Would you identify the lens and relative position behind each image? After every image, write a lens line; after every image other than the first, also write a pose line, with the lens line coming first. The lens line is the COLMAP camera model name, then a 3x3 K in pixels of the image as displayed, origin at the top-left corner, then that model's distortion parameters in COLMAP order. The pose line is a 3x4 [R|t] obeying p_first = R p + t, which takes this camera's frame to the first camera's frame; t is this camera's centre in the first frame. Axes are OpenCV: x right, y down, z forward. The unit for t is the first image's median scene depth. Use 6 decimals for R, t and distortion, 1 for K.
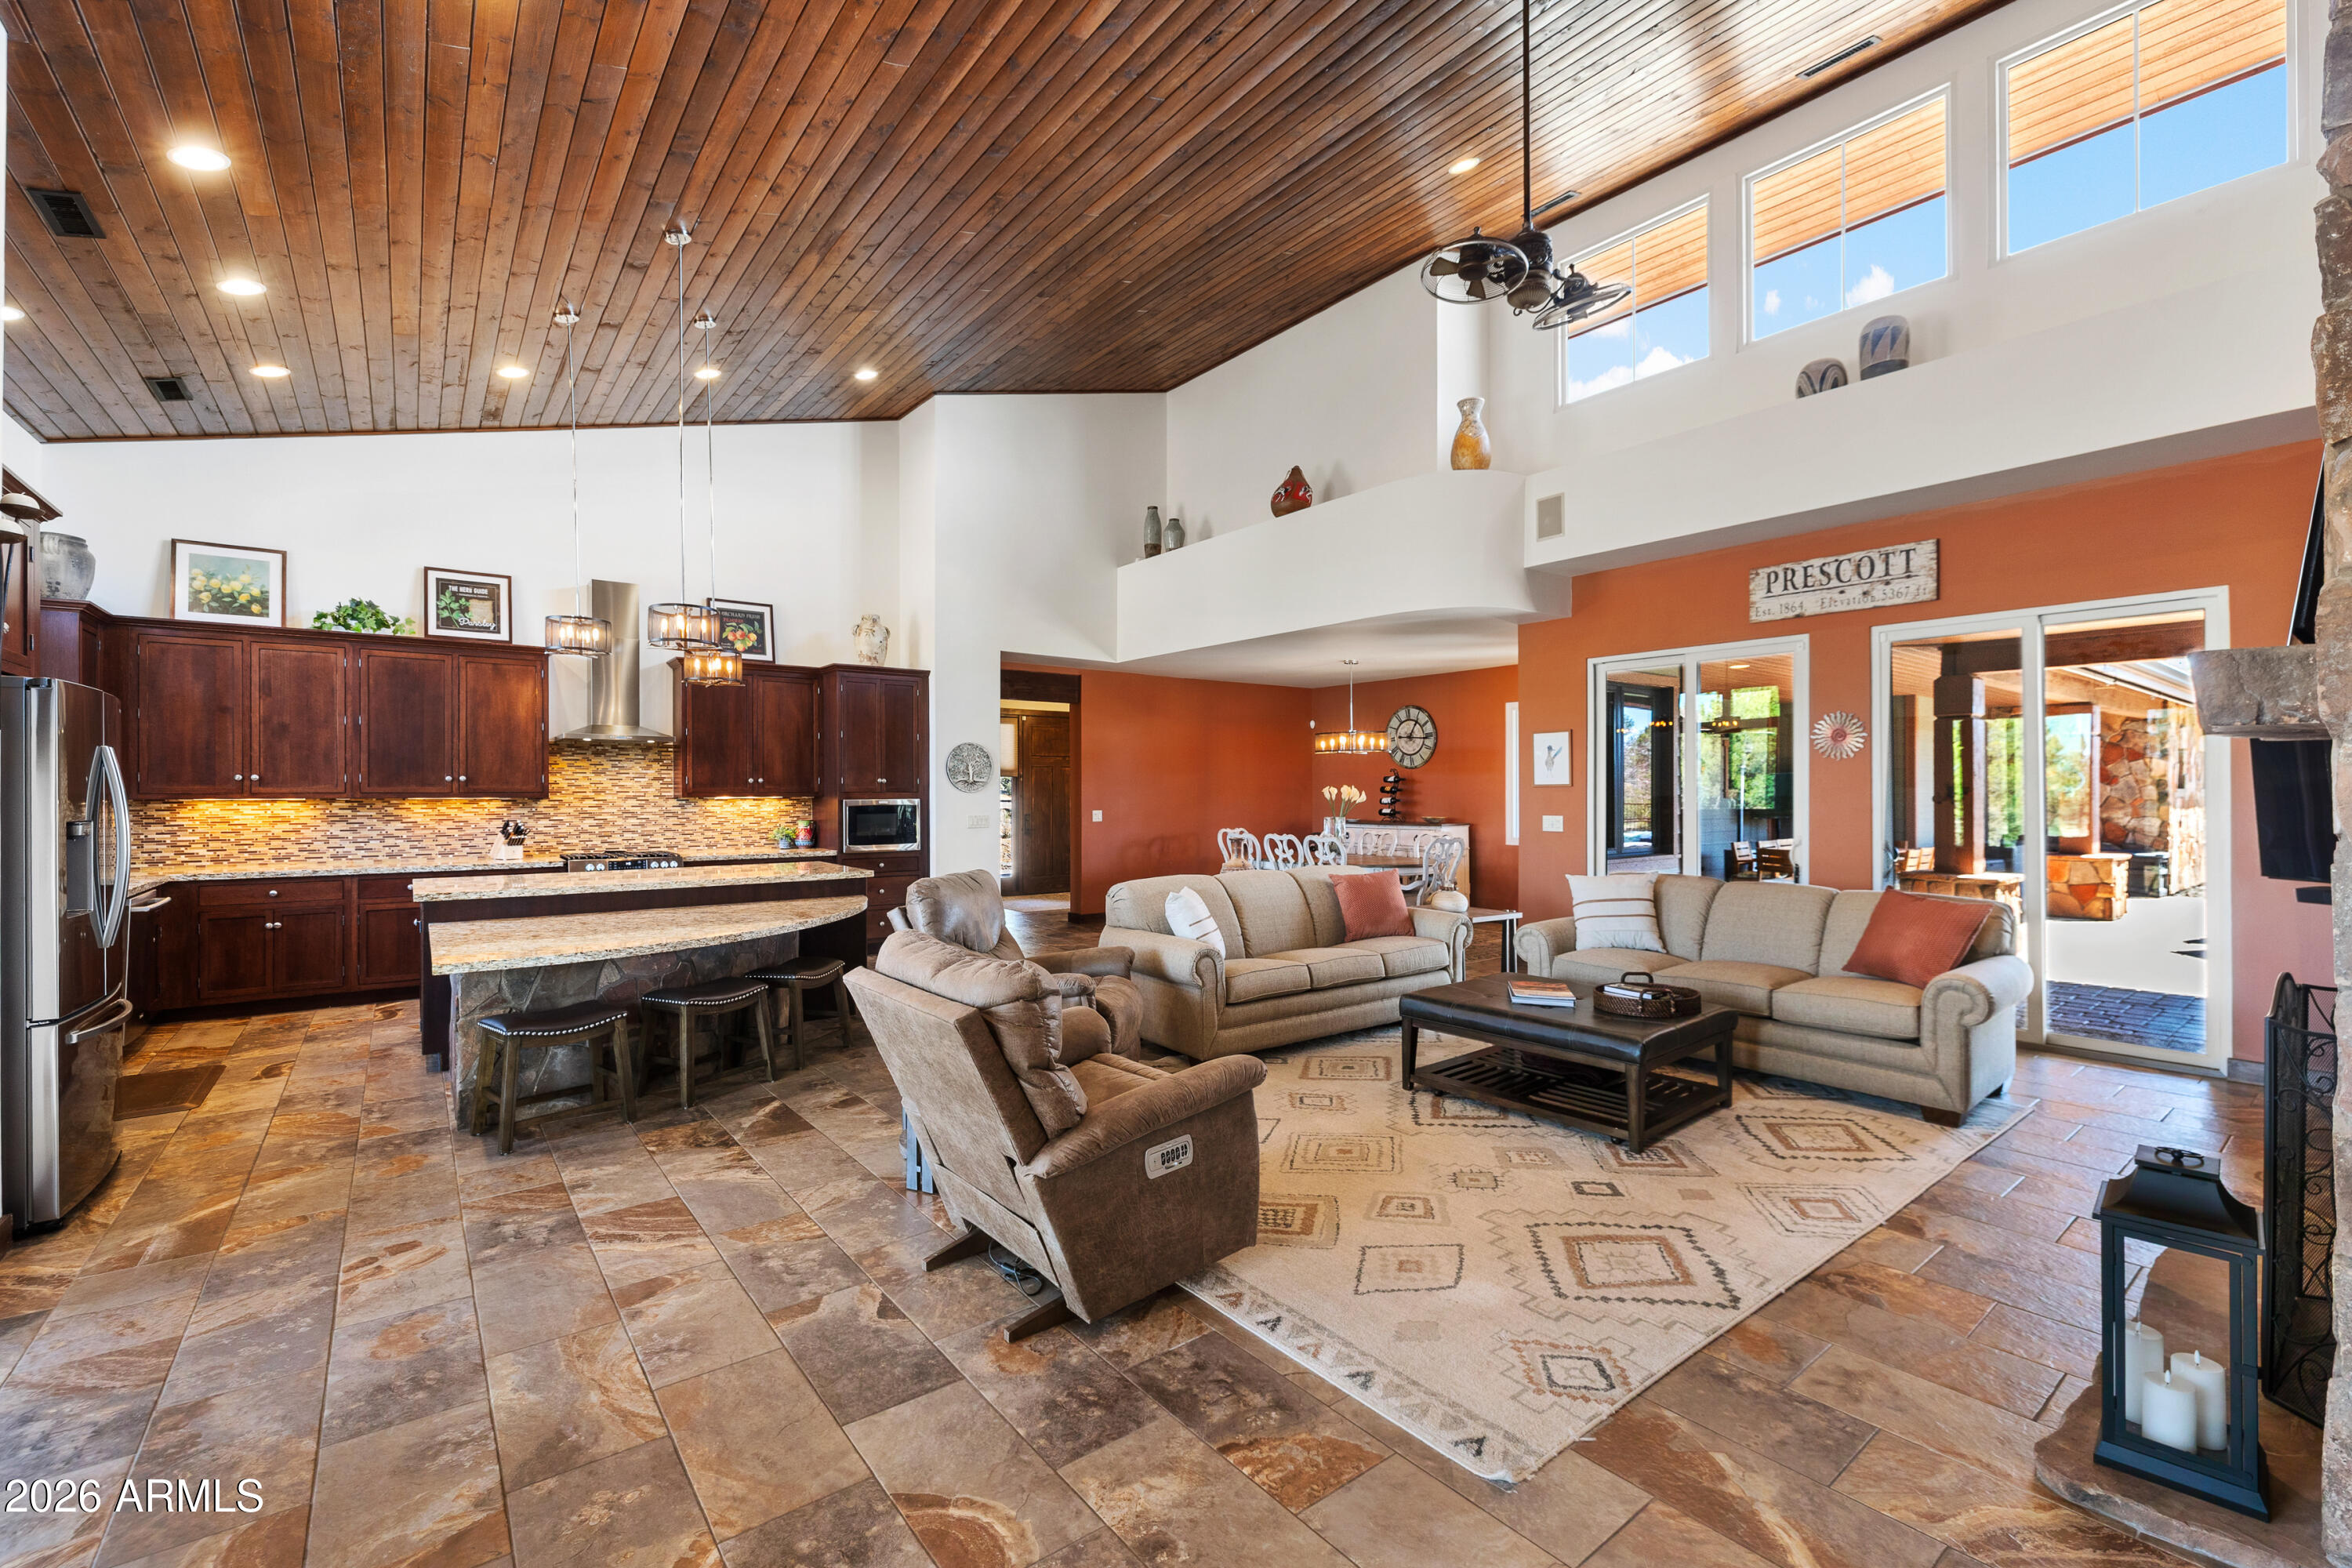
lens RADIAL K [[994.4, 0, 1170.7], [0, 994.4, 794.6], [0, 0, 1]] dist [-0.003939, 0.000177]
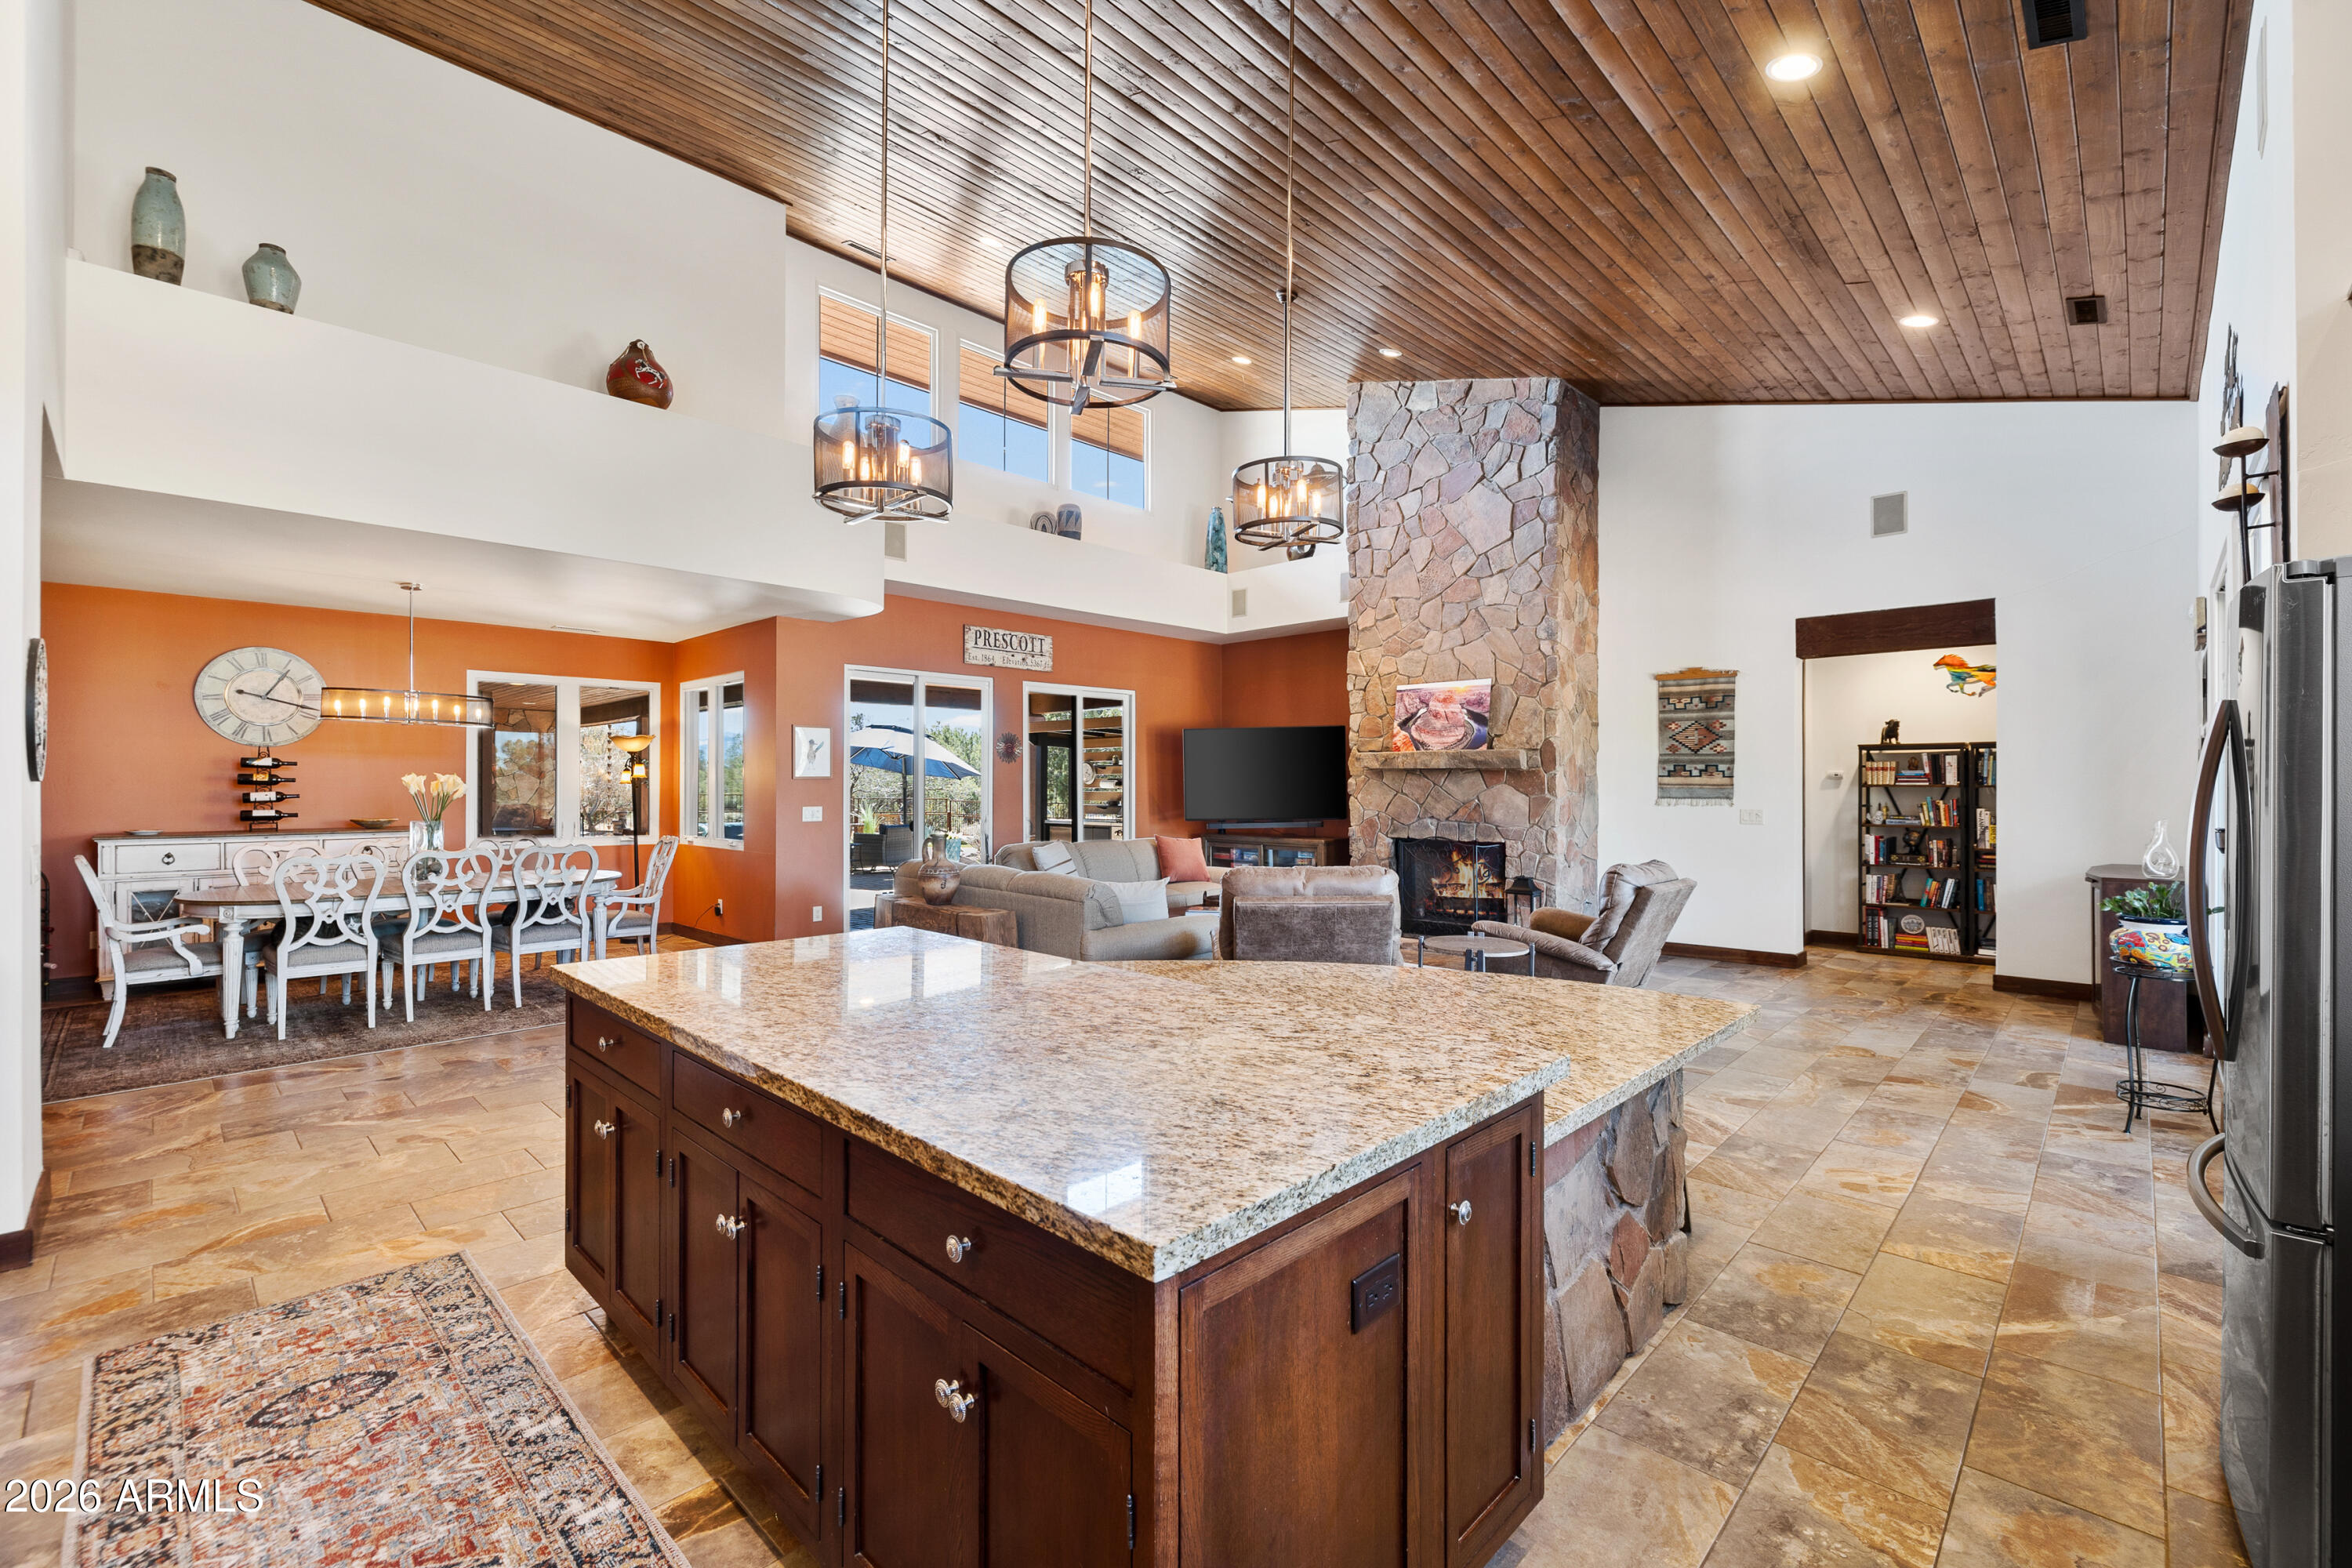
lens RADIAL K [[994.4, 0, 1184.9], [0, 994.4, 781.5], [0, 0, 1]] dist [-0.003939, 0.000177]
pose [[-0.146621, 0.005430, 0.989178, -0.822312], [0.001436, 0.999985, -0.005277, 0.000606], [-0.989192, 0.000646, -0.146627, 0.886019]]
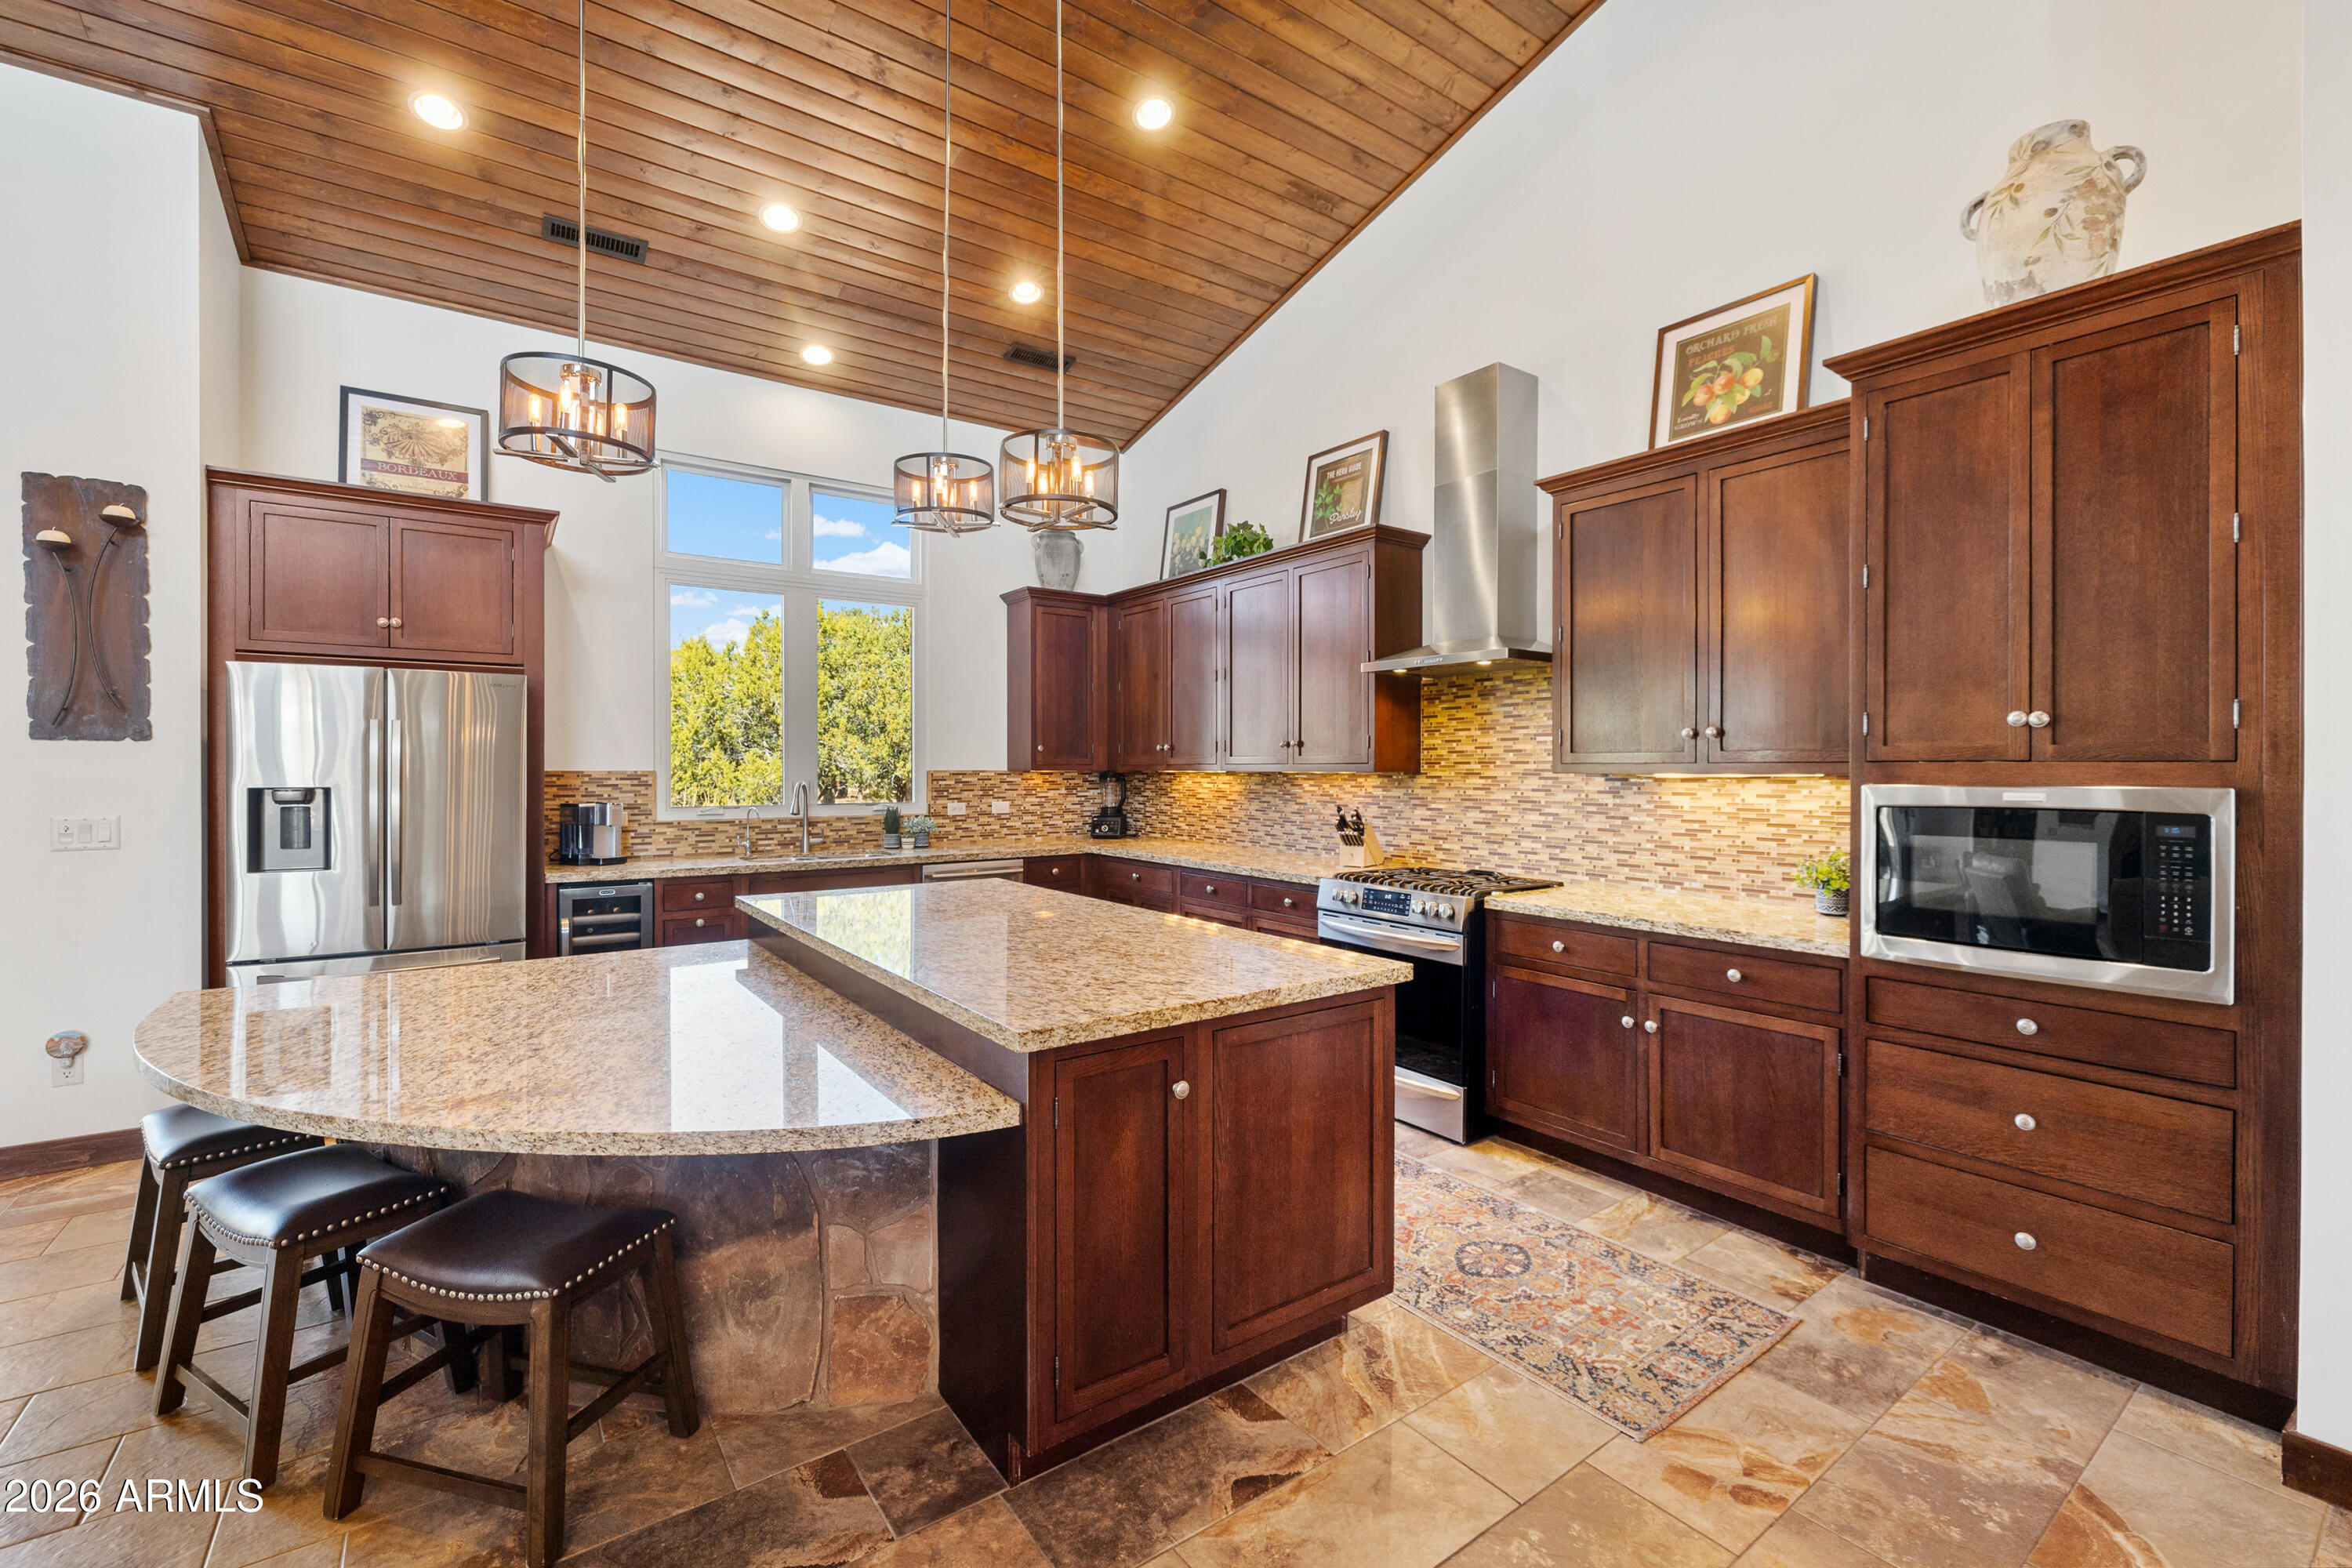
lens RADIAL K [[994.4, 0, 1180.9], [0, 994.4, 769.8], [0, 0, 1]] dist [-0.003939, 0.000177]
pose [[-0.032156, 0.003608, -0.999476, -0.012028], [-0.003552, 0.999987, 0.003724, 0.000000], [0.999477, 0.003670, -0.032142, 1.008605]]
